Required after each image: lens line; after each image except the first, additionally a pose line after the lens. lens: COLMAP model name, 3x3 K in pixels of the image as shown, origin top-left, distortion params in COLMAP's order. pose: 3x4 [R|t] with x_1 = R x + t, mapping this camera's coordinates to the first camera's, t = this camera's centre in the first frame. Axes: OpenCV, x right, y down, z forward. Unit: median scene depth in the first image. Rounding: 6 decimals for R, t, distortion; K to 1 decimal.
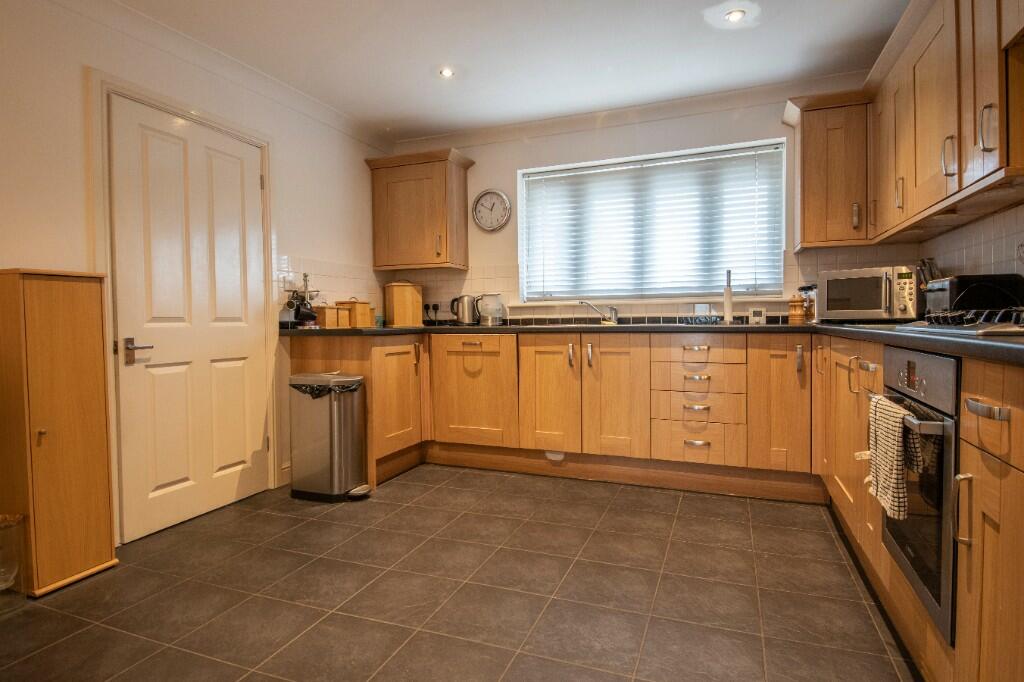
lens RADIAL K [[551.7, 0, 512.9], [0, 551.7, 335.3], [0, 0, 1]] dist [0.038987, -0.039842]
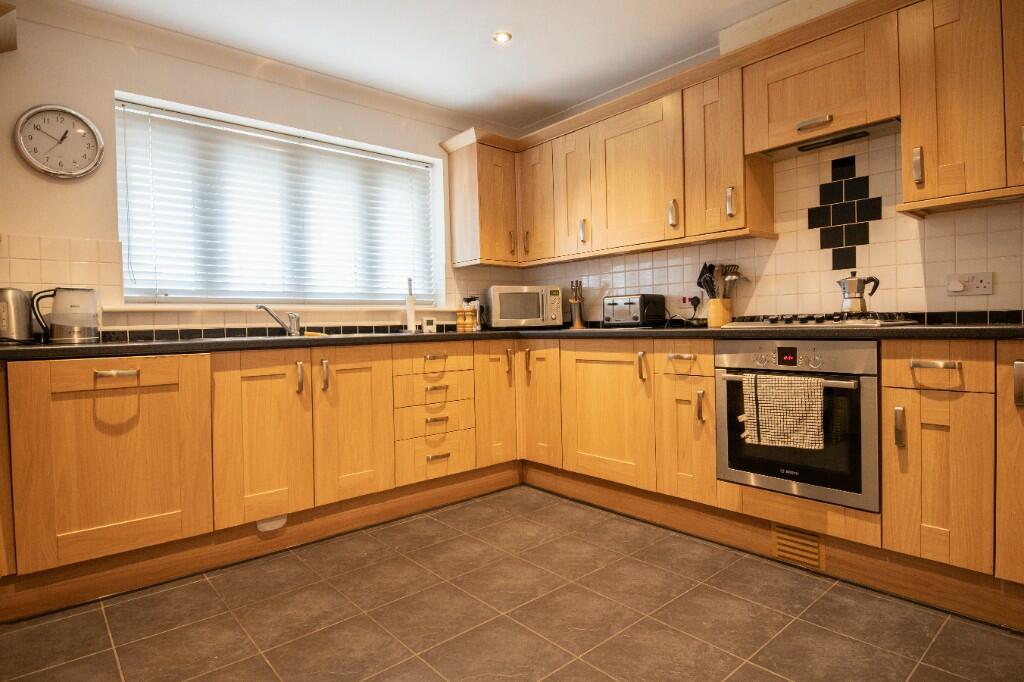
lens RADIAL K [[551.7, 0, 512.9], [0, 551.7, 335.3], [0, 0, 1]] dist [0.038987, -0.039842]
pose [[0.461117, -0.017252, 0.887172, -0.418058], [0.042206, 0.999106, -0.002509, -0.006426], [-0.886335, 0.038600, 0.461433, 0.407131]]
